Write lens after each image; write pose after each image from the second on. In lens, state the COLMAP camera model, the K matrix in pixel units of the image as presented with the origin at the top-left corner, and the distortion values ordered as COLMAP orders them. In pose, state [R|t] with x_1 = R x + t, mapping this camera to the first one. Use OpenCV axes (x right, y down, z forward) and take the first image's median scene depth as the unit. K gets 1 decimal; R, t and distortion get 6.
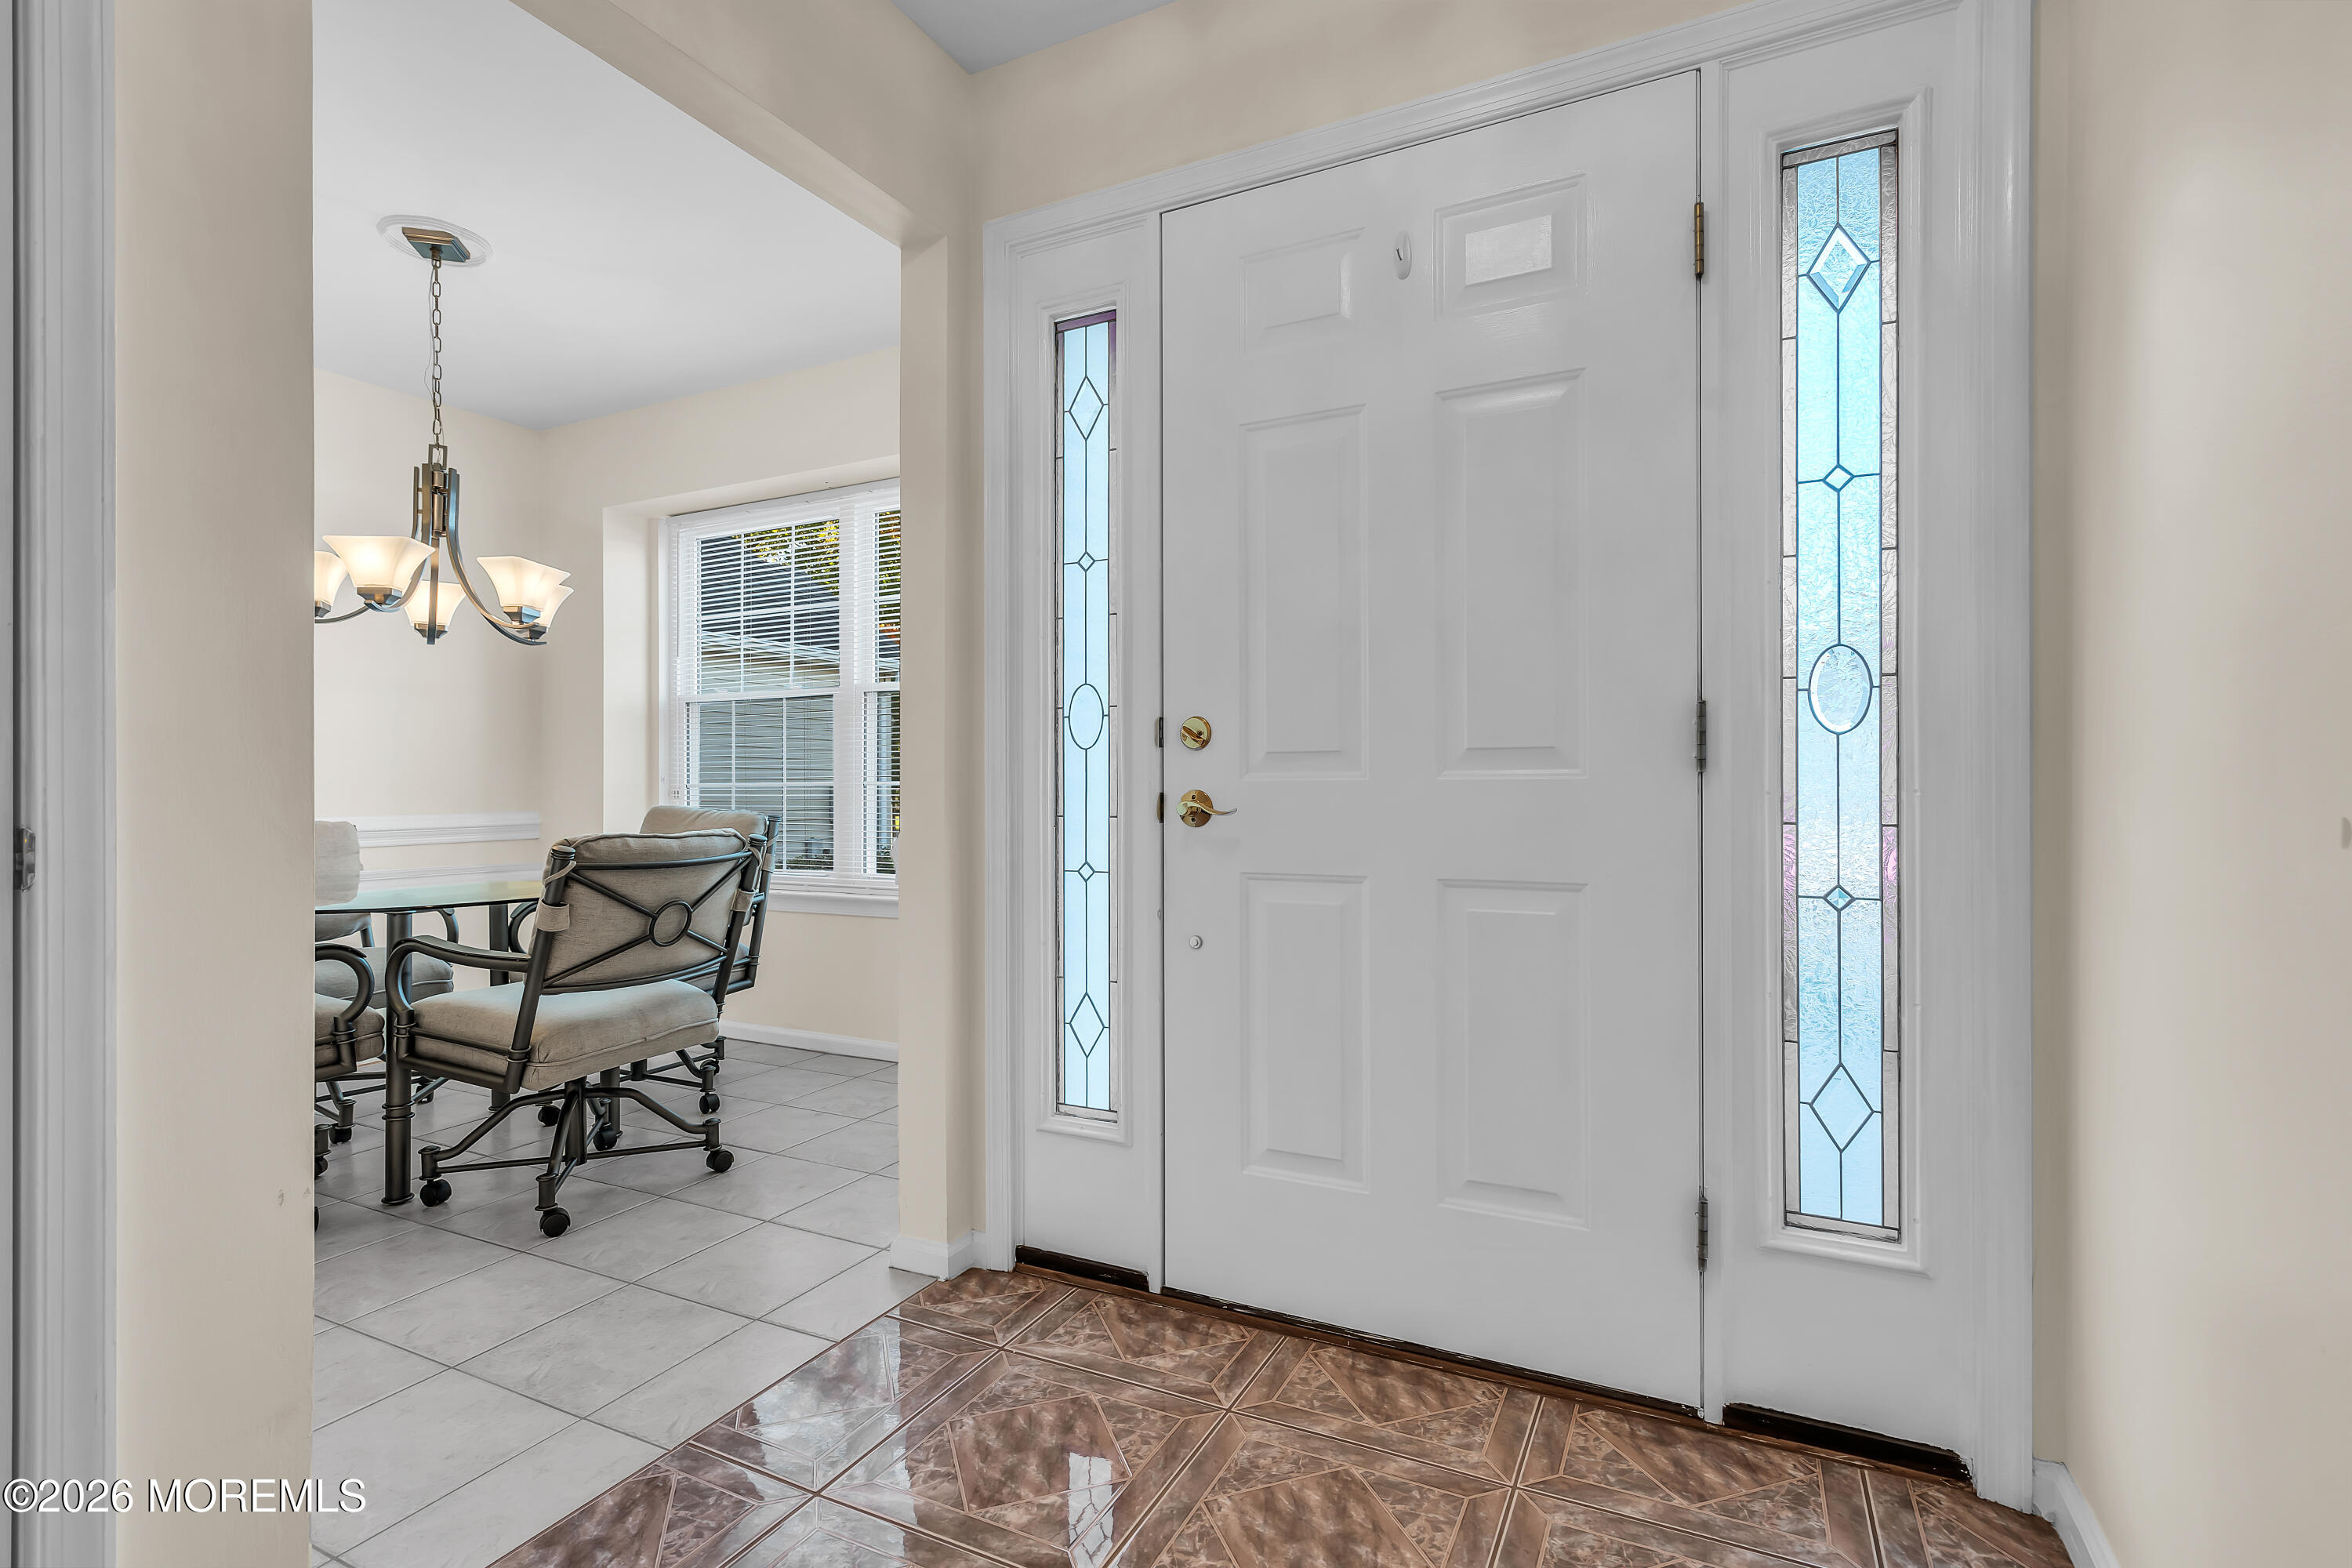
lens RADIAL K [[1091.0, 0, 1160.1], [0, 1091.0, 796.4], [0, 0, 1]] dist [0.004480, 0.000499]
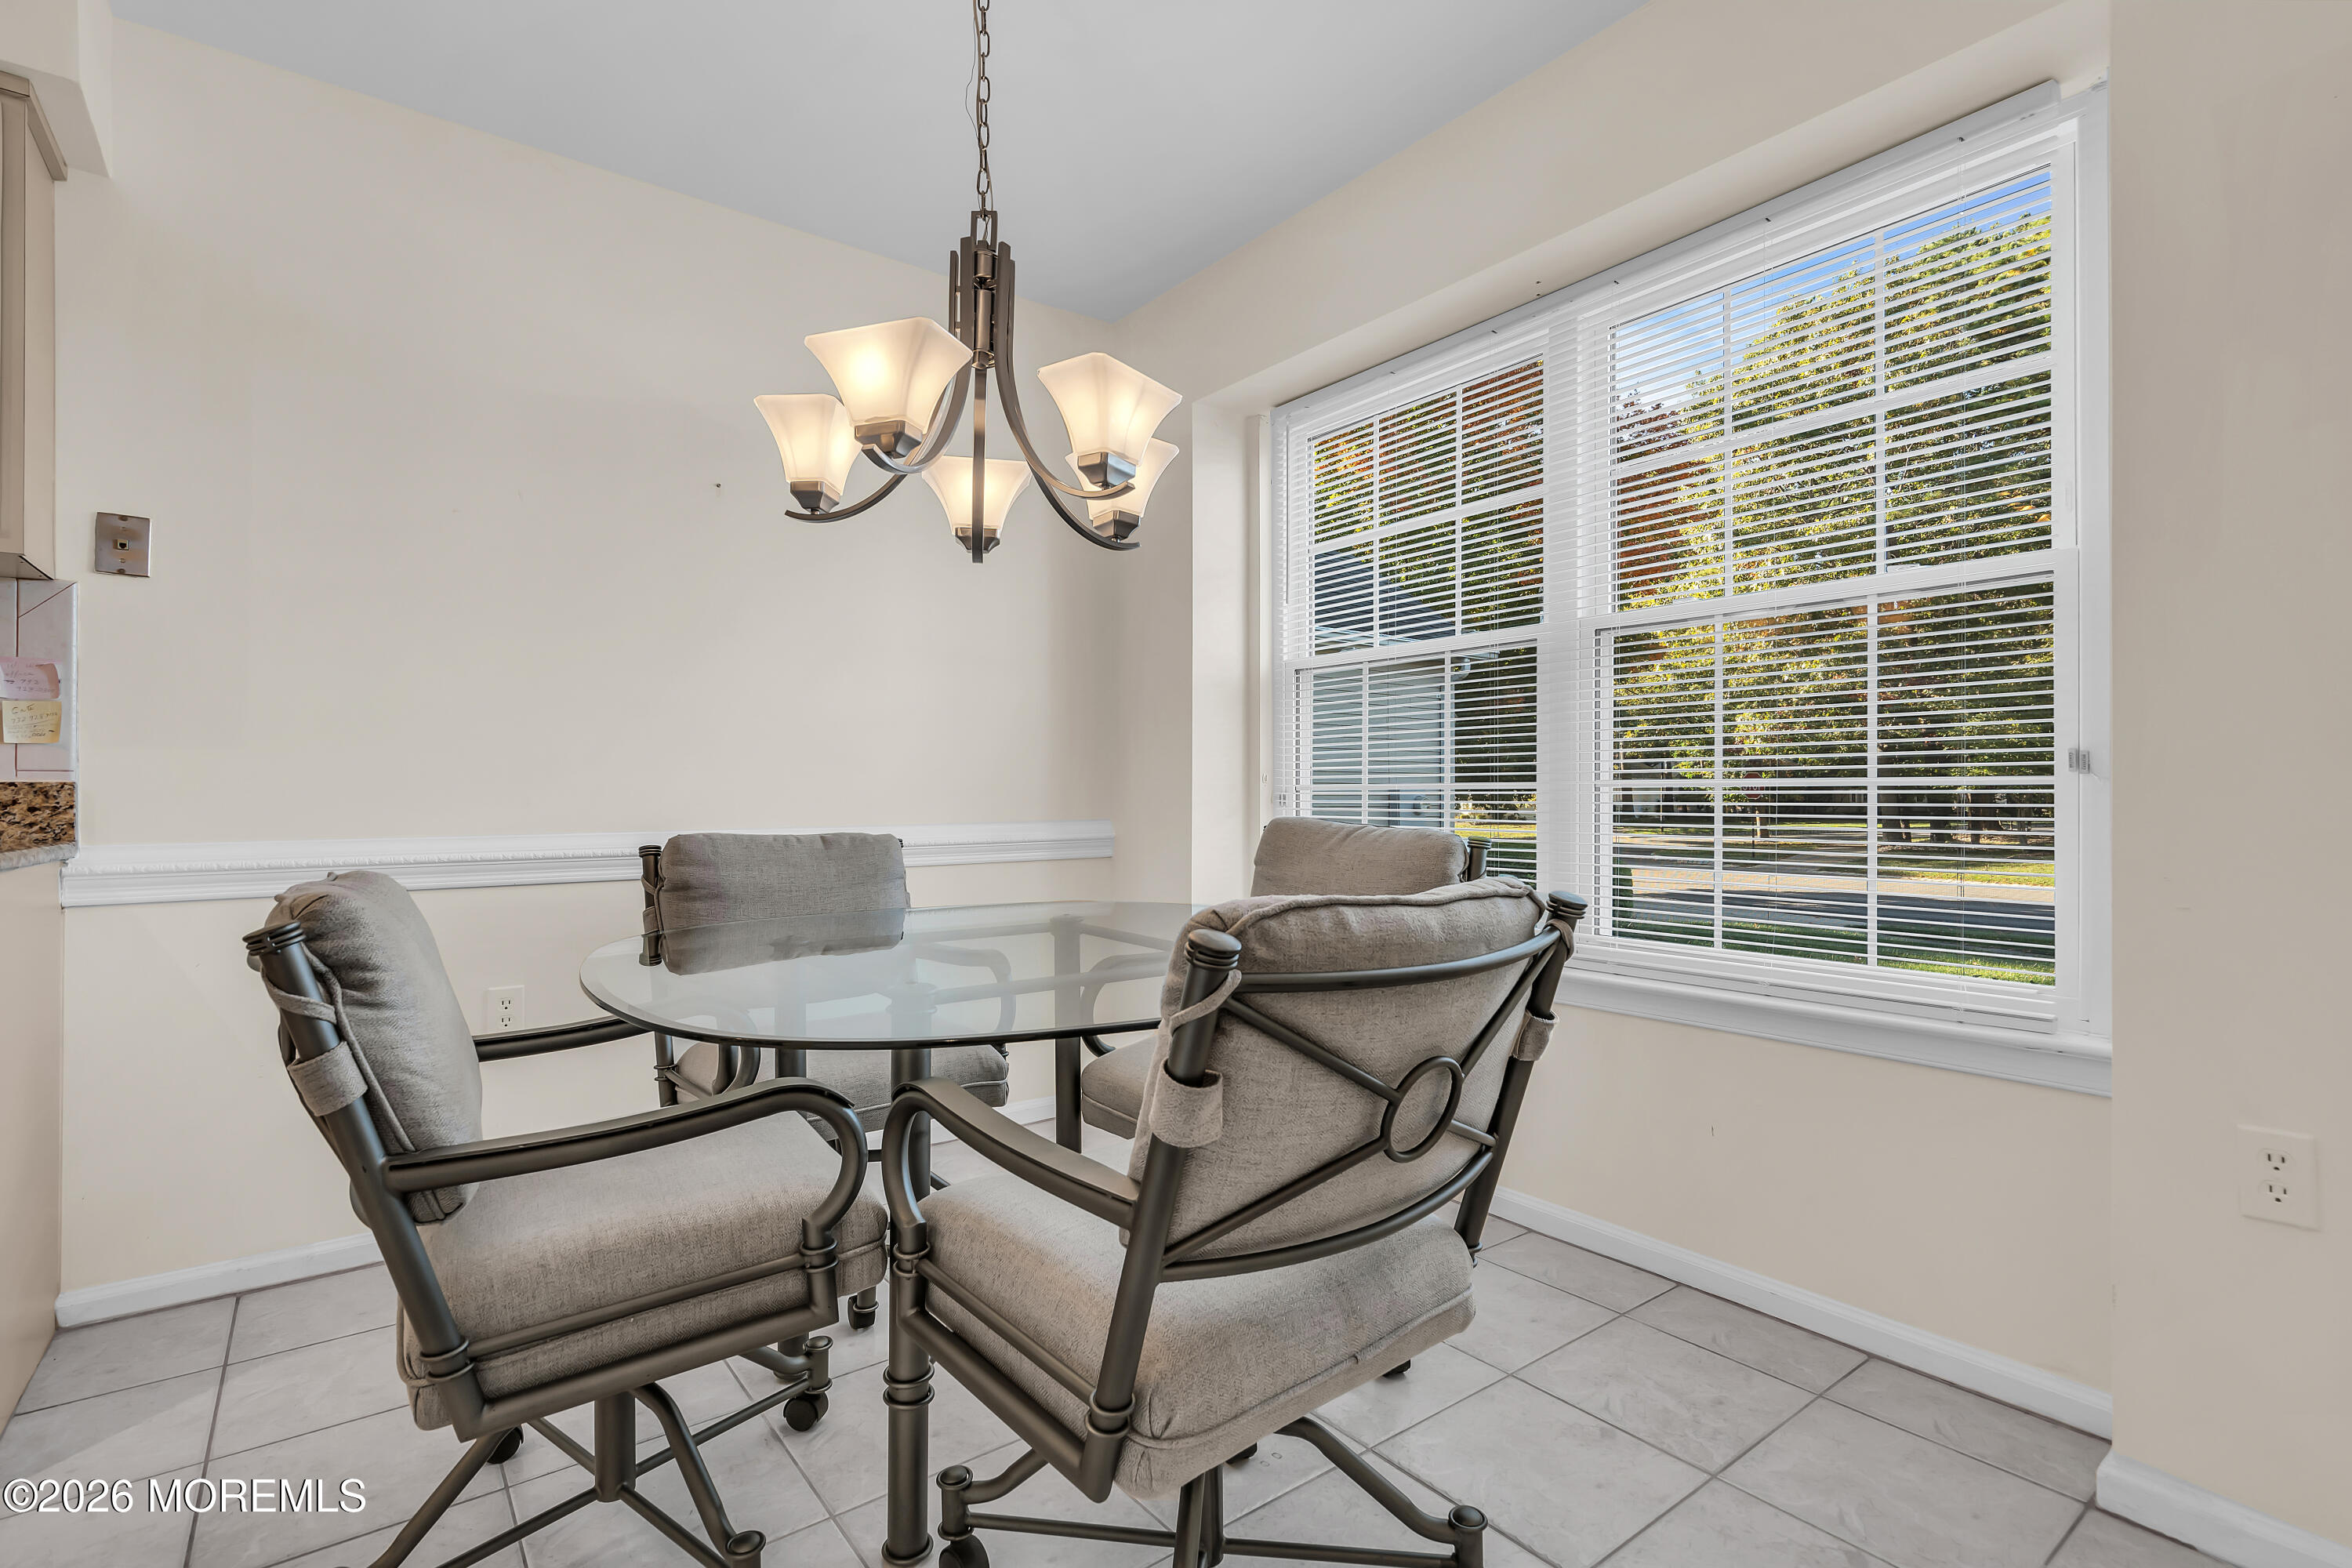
lens RADIAL K [[1091.0, 0, 1179.1], [0, 1091.0, 787.0], [0, 0, 1]] dist [0.004480, 0.000499]
pose [[0.905431, -0.001768, -0.424489, -0.348537], [-0.002883, 0.999943, -0.010315, -0.002800], [0.424483, 0.010564, 0.905374, 0.569321]]
